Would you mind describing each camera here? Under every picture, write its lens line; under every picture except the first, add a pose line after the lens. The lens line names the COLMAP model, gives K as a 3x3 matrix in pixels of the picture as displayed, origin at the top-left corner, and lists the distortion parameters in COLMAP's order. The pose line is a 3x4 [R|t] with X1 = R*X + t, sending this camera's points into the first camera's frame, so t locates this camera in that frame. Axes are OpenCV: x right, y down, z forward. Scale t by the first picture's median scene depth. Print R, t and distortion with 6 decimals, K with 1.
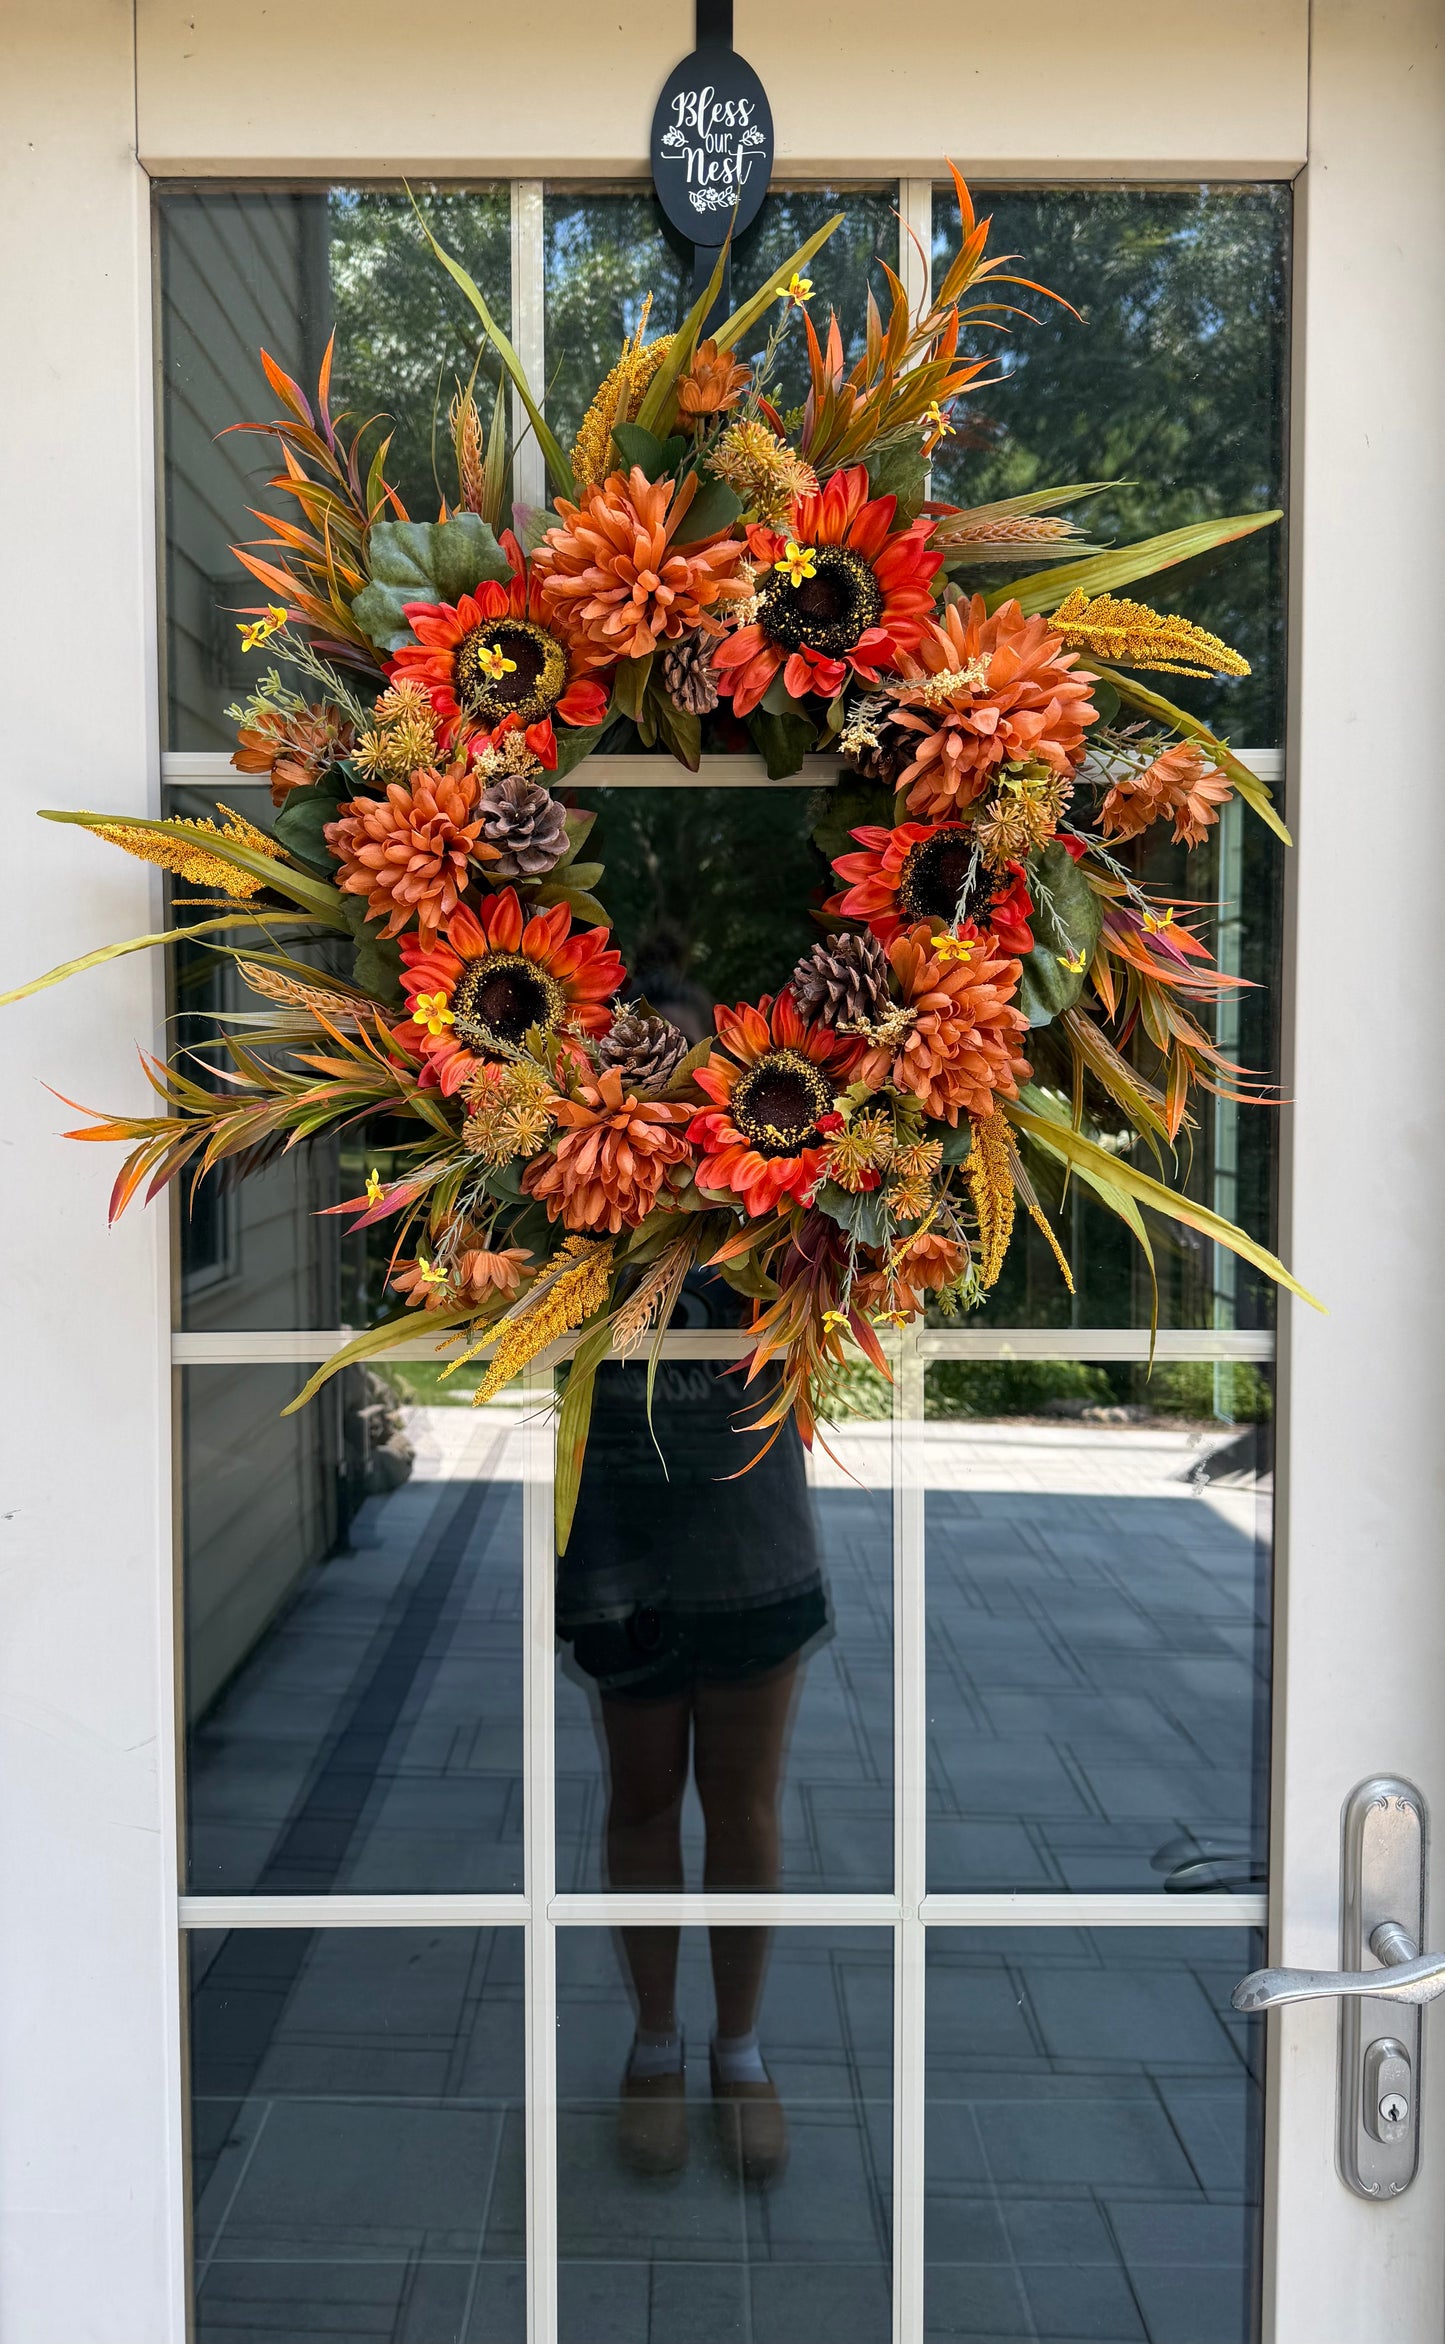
lens RADIAL K [[1717.8, 0, 678.4], [0, 1717.8, 1147.4], [0, 0, 1]] dist [0.158730, -0.373737]
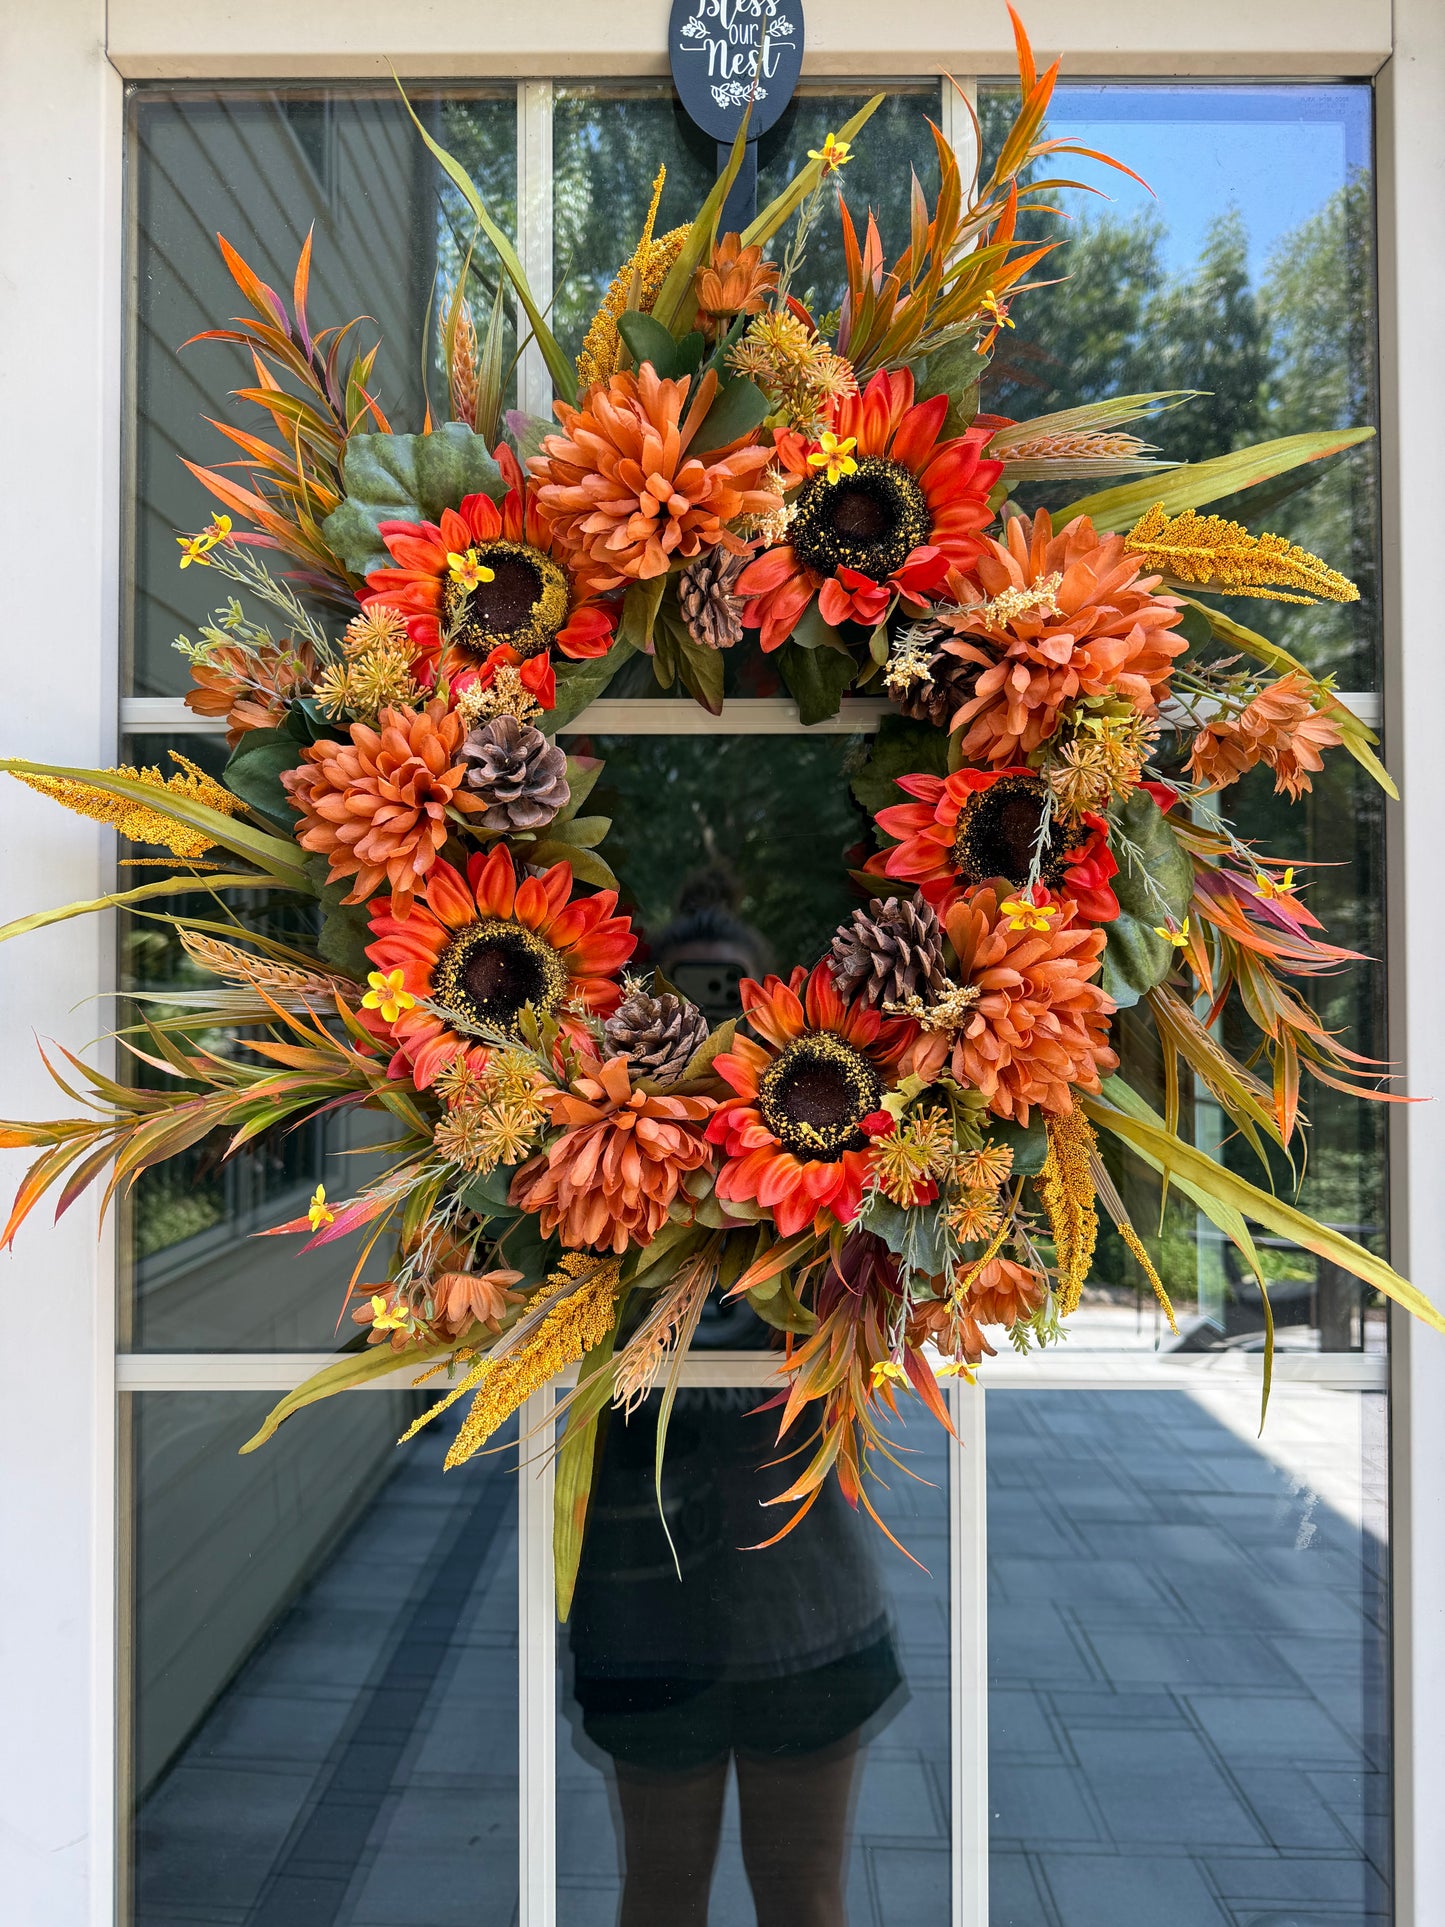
lens RADIAL K [[1374.7, 0, 716.2], [0, 1374.7, 967.1], [0, 0, 1]] dist [0.134751, -0.288315]
pose [[0.999953, -0.000197, -0.009681, 0.016569], [-0.000451, 0.997762, -0.066867, -0.044132], [0.009673, 0.066868, 0.997715, 0.321983]]
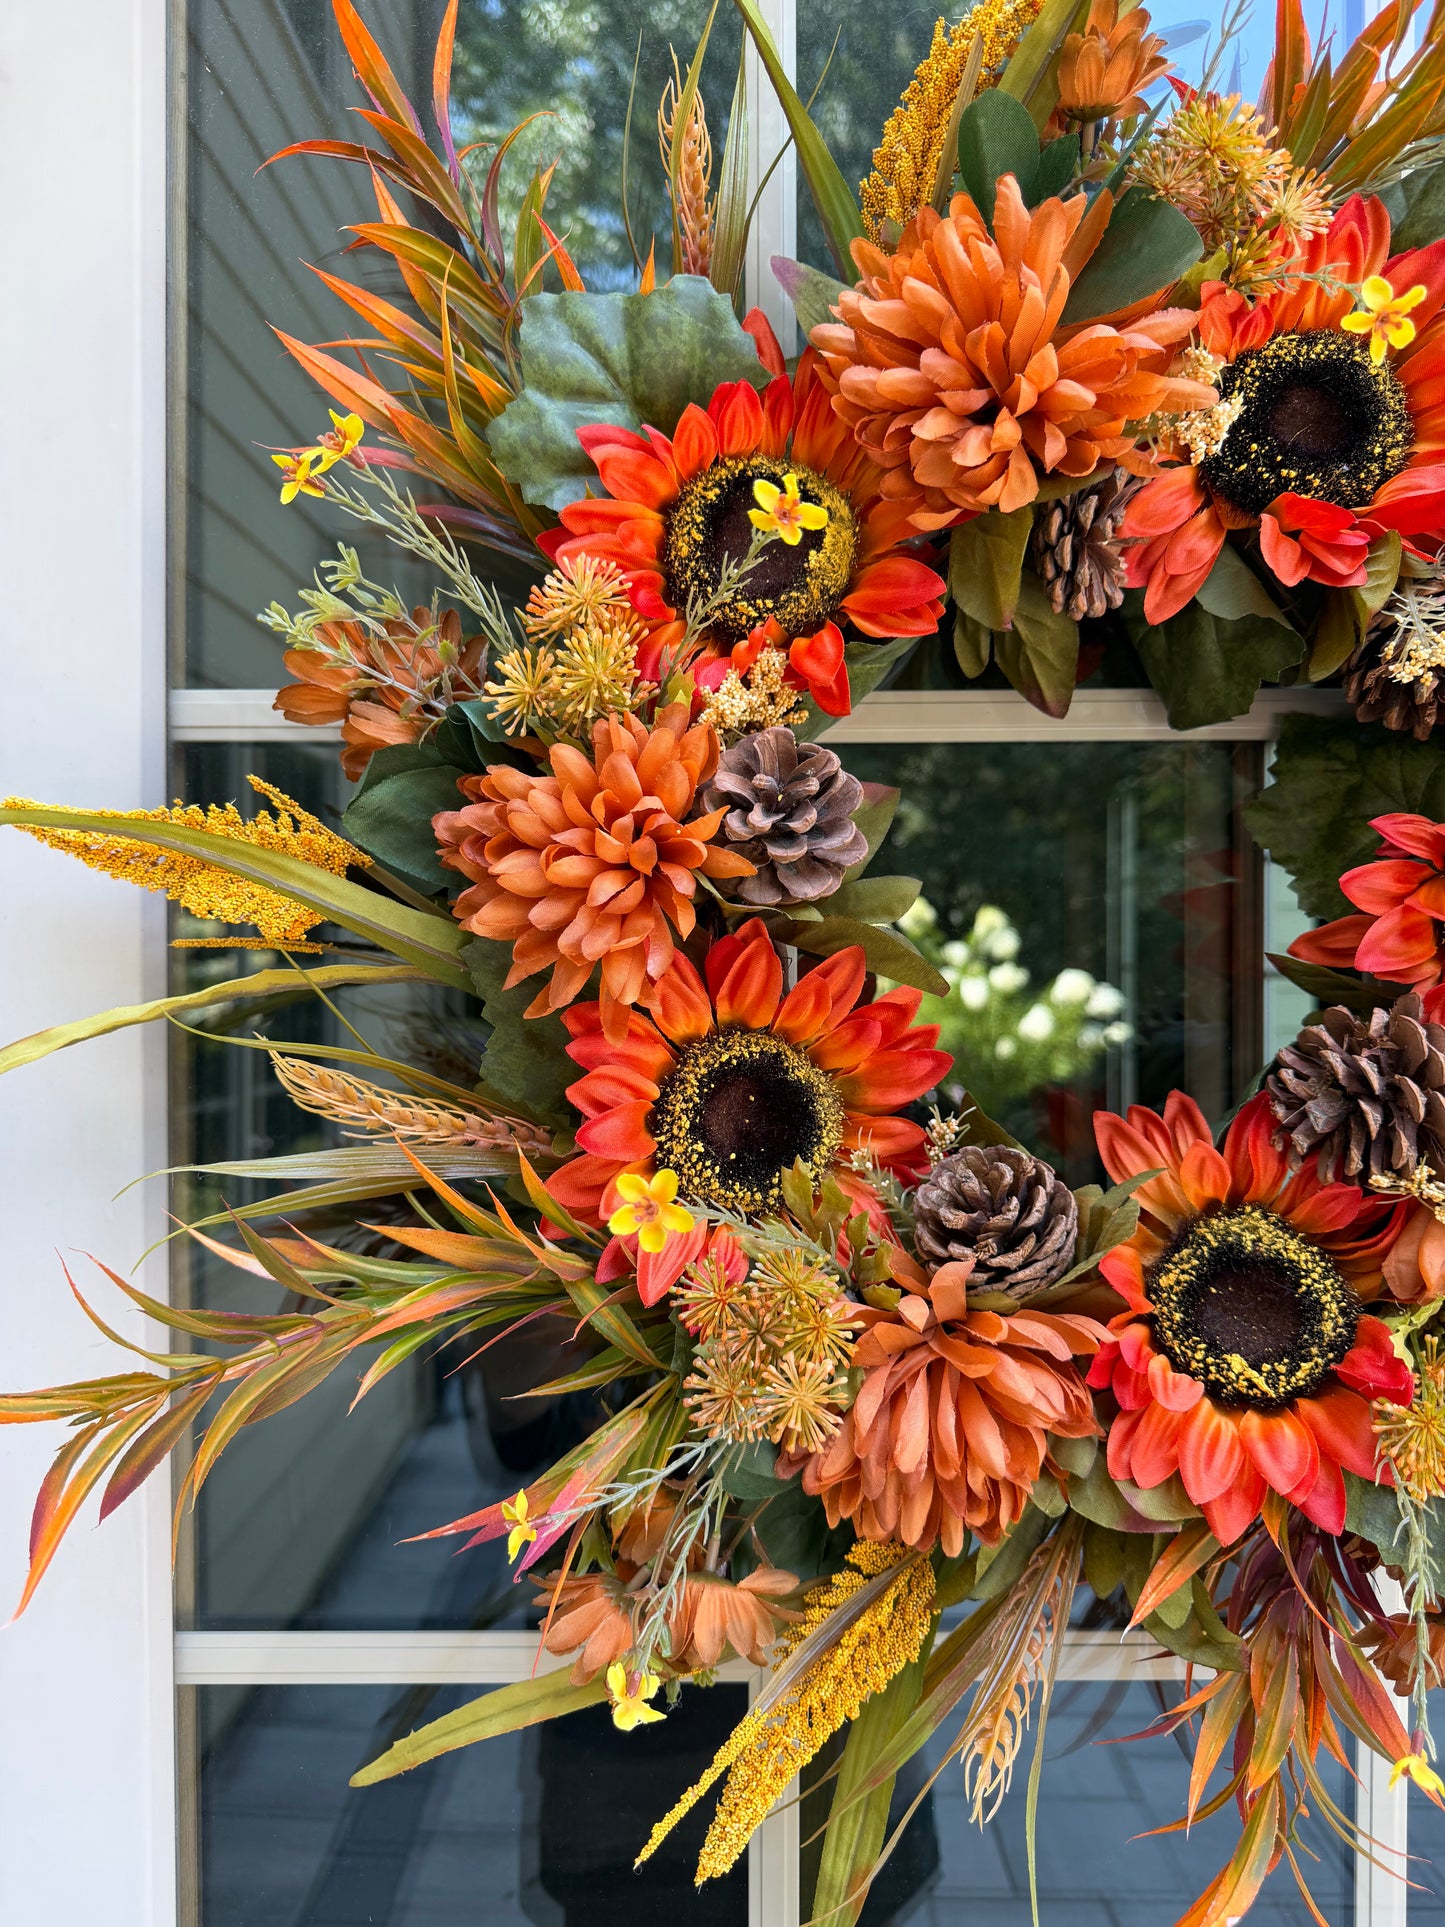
lens RADIAL K [[1374.7, 0, 716.2], [0, 1374.7, 967.1], [0, 0, 1]] dist [0.134751, -0.288315]
pose [[0.999999, 0.001529, -0.000064, -0.112692], [-0.001530, 0.999295, -0.037511, -0.119978], [0.000007, 0.037511, 0.999296, 0.554245]]
